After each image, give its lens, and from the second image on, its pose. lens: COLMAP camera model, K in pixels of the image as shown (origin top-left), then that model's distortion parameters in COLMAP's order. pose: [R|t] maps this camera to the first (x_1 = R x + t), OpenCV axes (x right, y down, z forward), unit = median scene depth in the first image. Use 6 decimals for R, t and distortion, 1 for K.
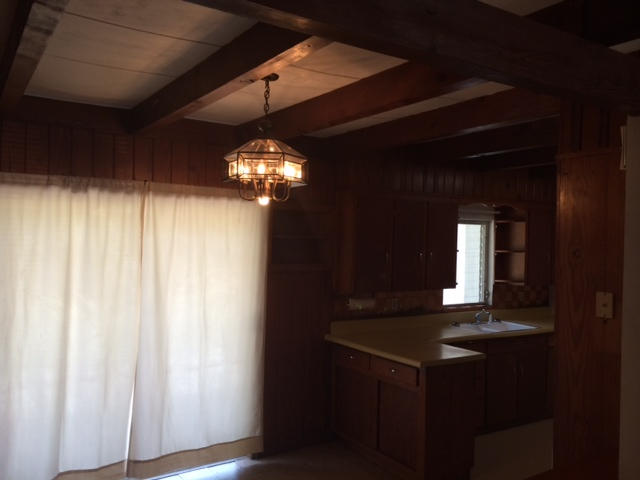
lens RADIAL K [[546.7, 0, 320.0], [0, 546.7, 240.0], [0, 0, 1]] dist [0.085916, -0.120634]
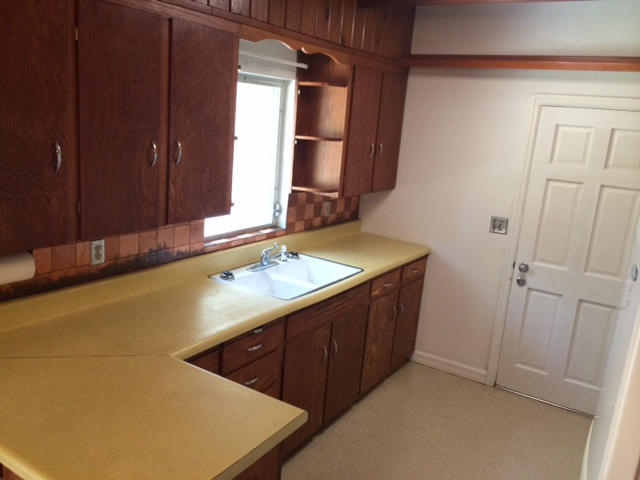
lens RADIAL K [[546.7, 0, 320.0], [0, 546.7, 240.0], [0, 0, 1]] dist [0.085916, -0.120634]
pose [[0.908477, -0.043245, 0.415691, 0.100942], [-0.060510, 0.970542, 0.233210, -0.010096], [-0.413530, -0.237019, 0.879099, 0.467012]]
